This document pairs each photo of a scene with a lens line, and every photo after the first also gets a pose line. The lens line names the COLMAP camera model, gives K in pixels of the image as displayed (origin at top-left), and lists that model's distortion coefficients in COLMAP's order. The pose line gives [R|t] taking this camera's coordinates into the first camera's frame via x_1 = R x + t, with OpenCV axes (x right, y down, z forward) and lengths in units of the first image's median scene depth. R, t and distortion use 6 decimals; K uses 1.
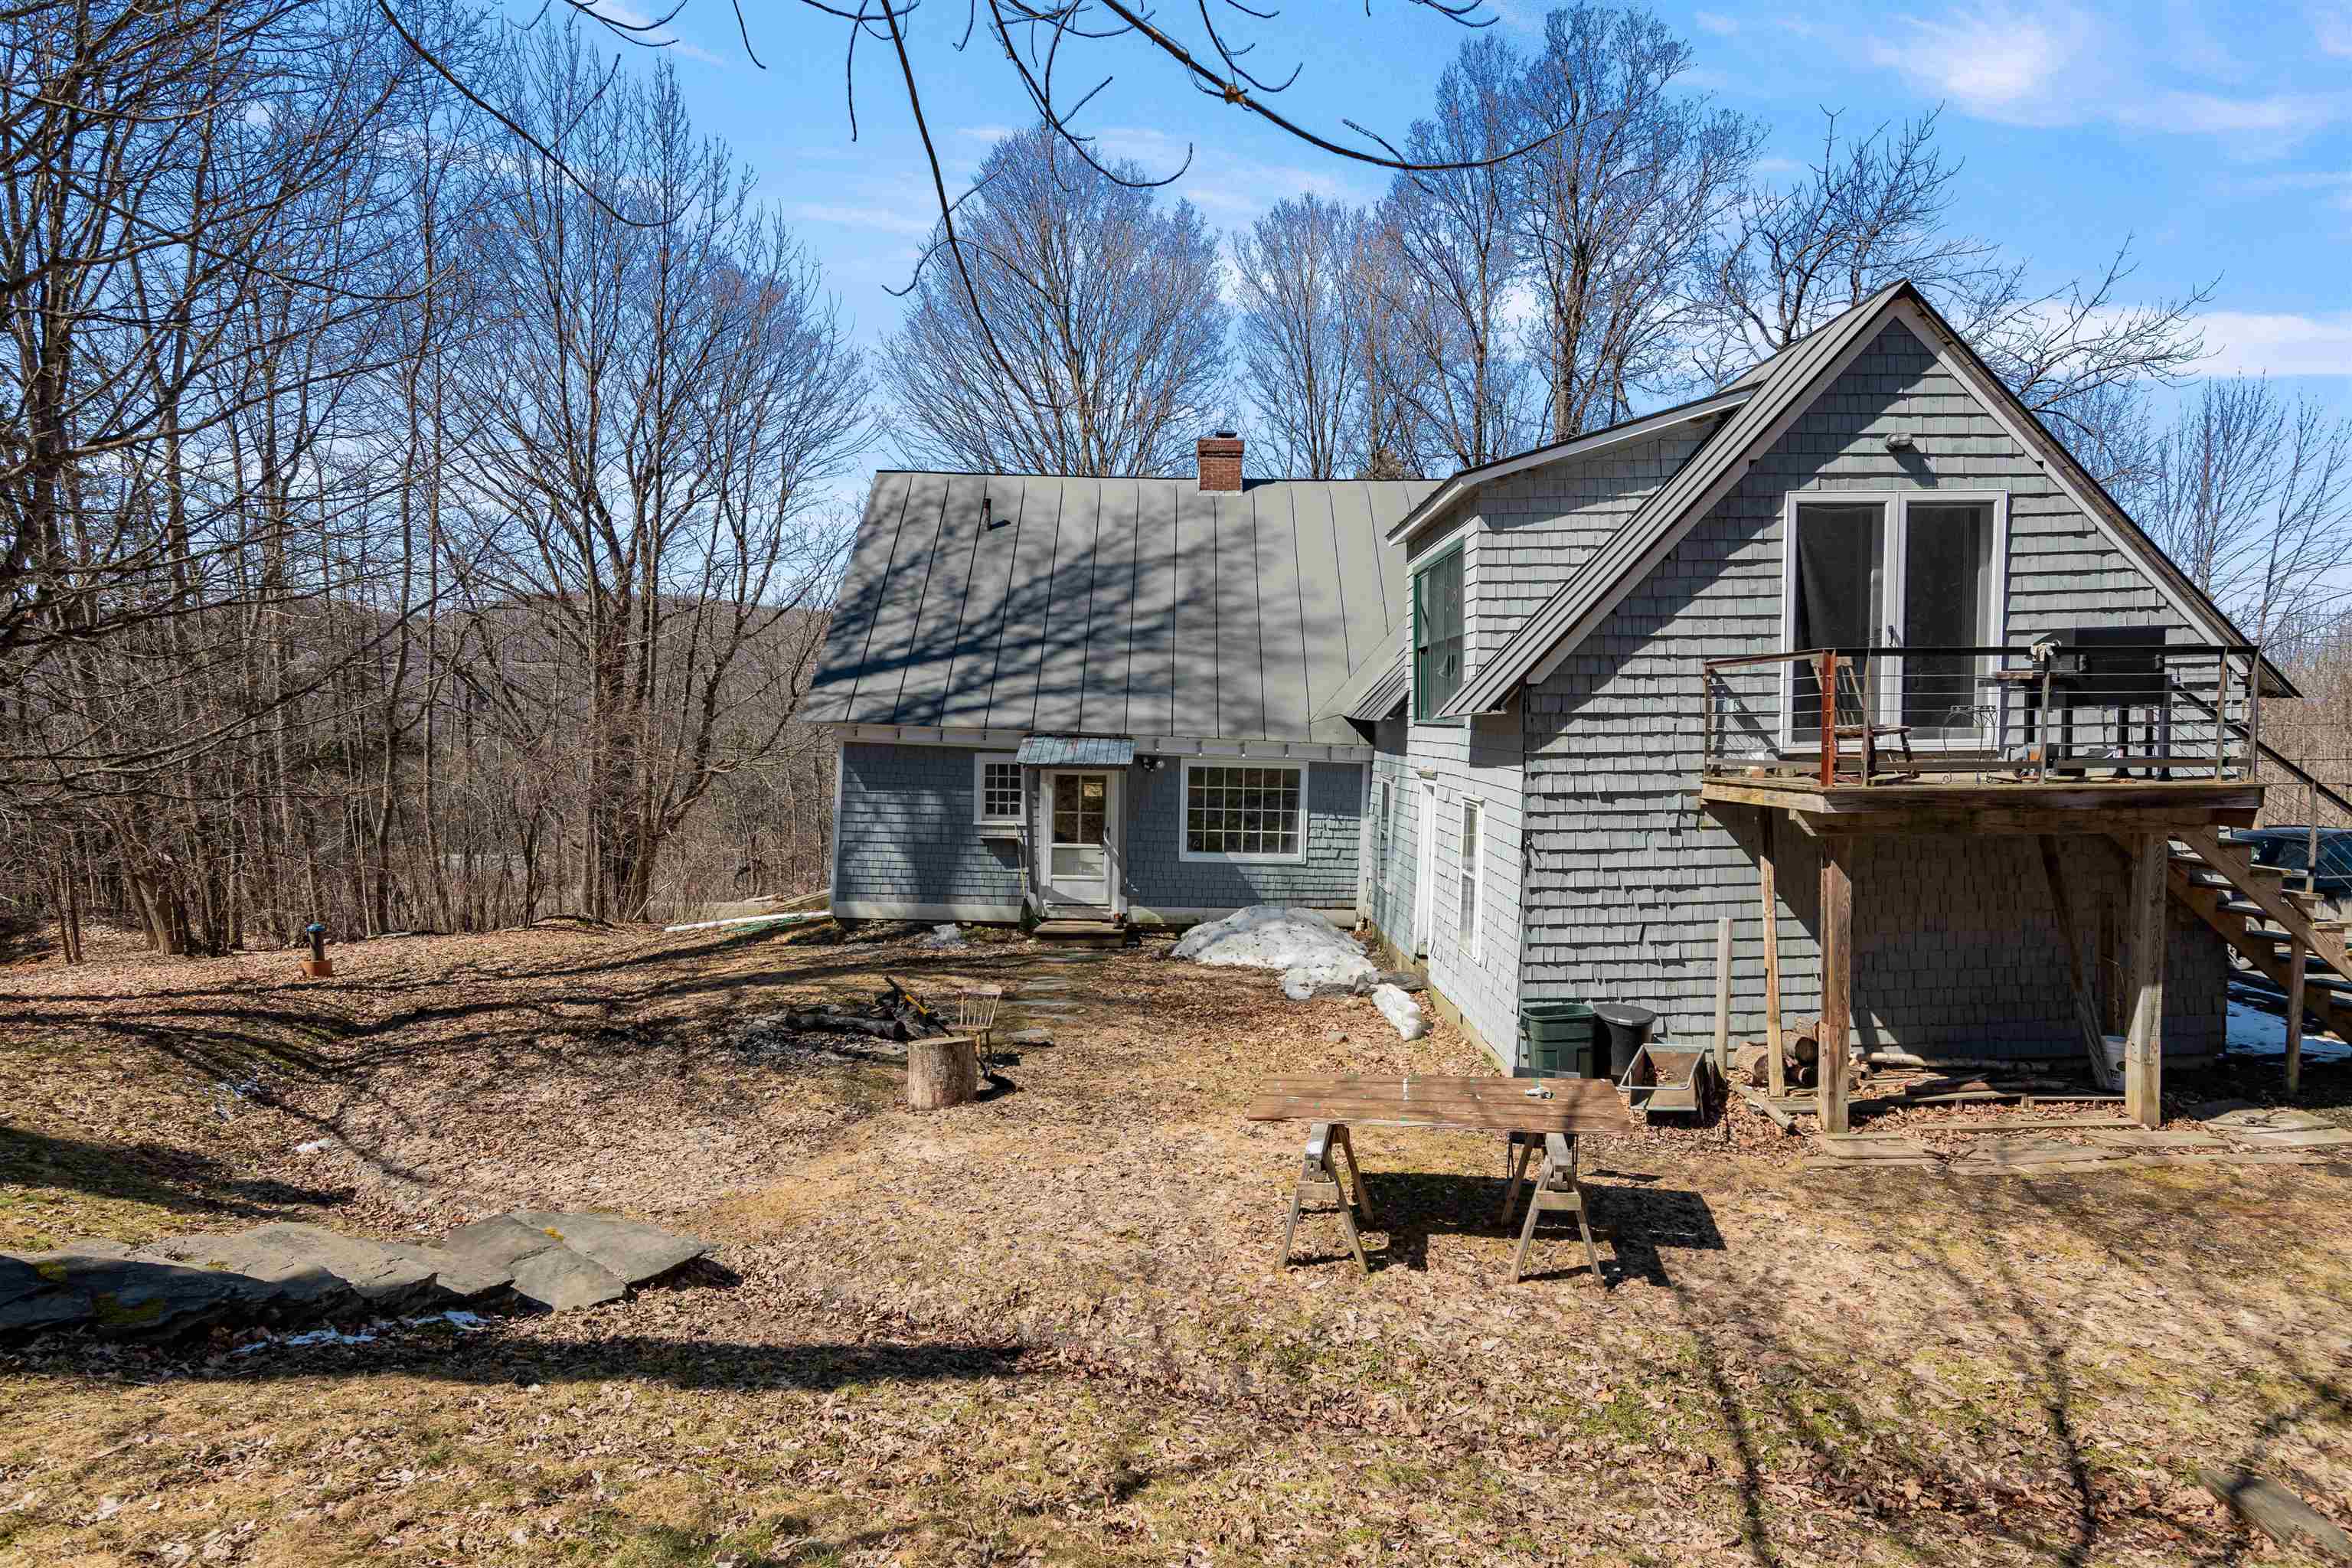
lens RADIAL K [[1231.6, 0, 1176.0], [0, 1231.6, 784.0], [0, 0, 1]] dist [-0.002523, -0.000216]
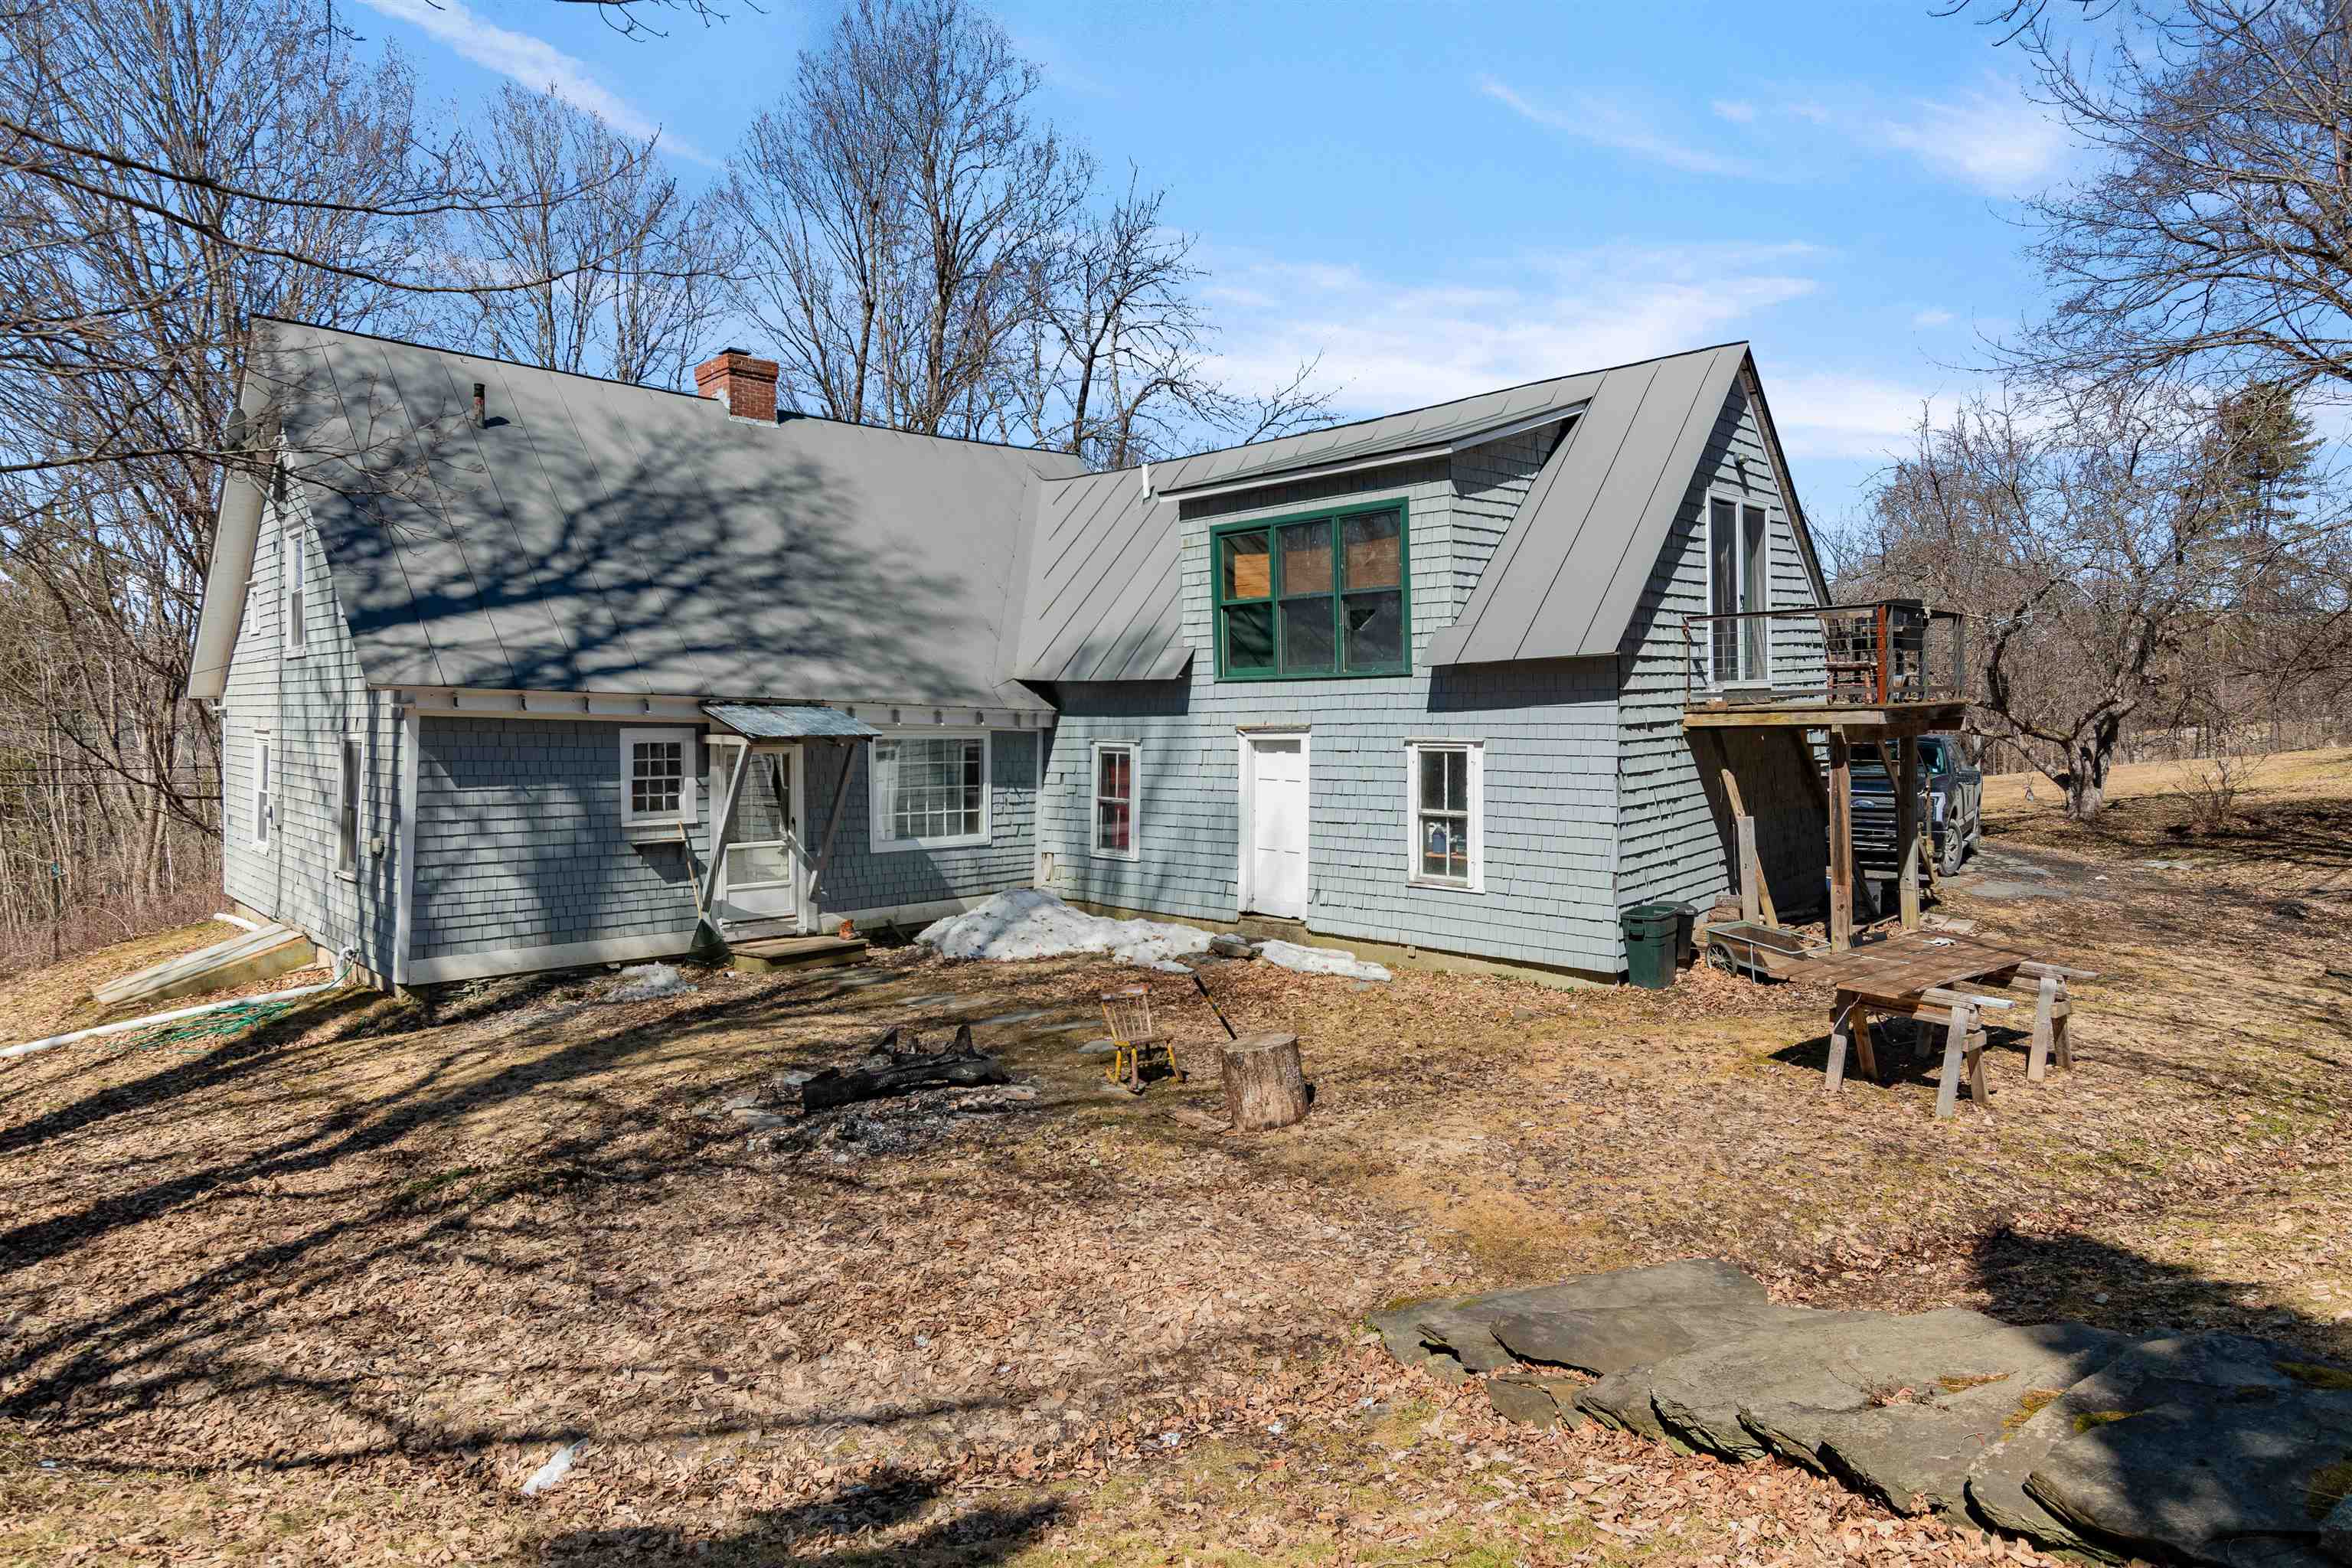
lens RADIAL K [[1274.4, 0, 1177.6], [0, 1274.4, 750.2], [0, 0, 1]] dist [-0.000983, 0.000161]
pose [[0.724657, -0.035188, 0.688210, -0.443246], [0.052894, 0.998589, -0.004637, 0.007778], [-0.687076, 0.039762, 0.725496, 0.222664]]
